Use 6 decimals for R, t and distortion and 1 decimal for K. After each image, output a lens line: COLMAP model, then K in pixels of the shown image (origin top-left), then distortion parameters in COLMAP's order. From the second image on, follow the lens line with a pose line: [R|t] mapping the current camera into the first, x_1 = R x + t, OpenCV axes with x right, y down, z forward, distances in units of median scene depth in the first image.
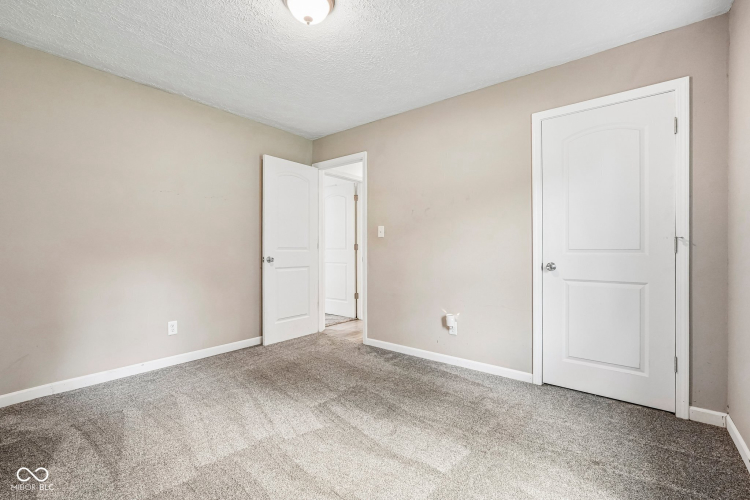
lens RADIAL K [[331.8, 0, 375.4], [0, 331.8, 242.8], [0, 0, 1]] dist [-0.014905, 0.011457]
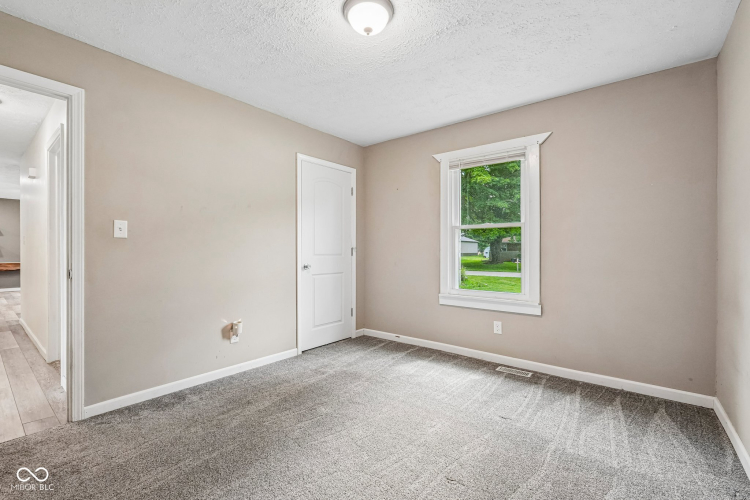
lens RADIAL K [[326.2, 0, 375.0], [0, 326.2, 250.0], [0, 0, 1]] dist [-0.004132, 0.001189]
pose [[0.017362, 0.011105, 0.999788, -0.828965], [-0.010143, 0.999889, -0.010930, 0.012854], [-0.999798, -0.009951, 0.017473, 0.662837]]
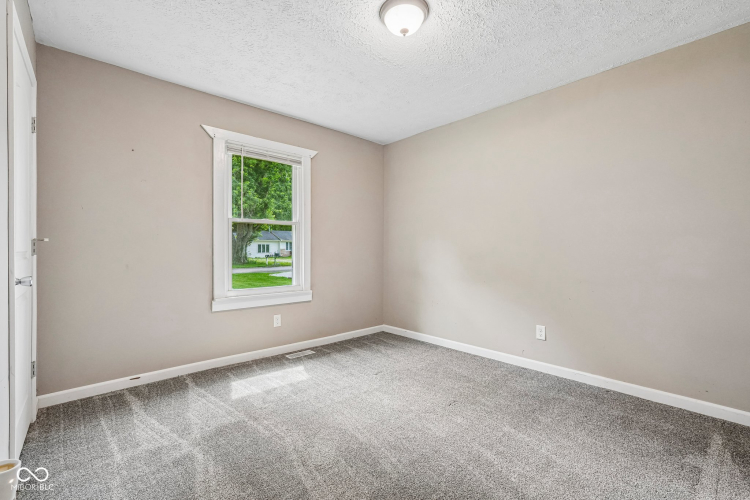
lens RADIAL K [[326.2, 0, 375.0], [0, 326.2, 250.0], [0, 0, 1]] dist [-0.004132, 0.001189]
pose [[-0.982202, 0.005574, 0.187745, -0.206723], [0.004223, 0.999962, -0.007591, 0.021205], [-0.187781, -0.006663, -0.982188, 1.404939]]
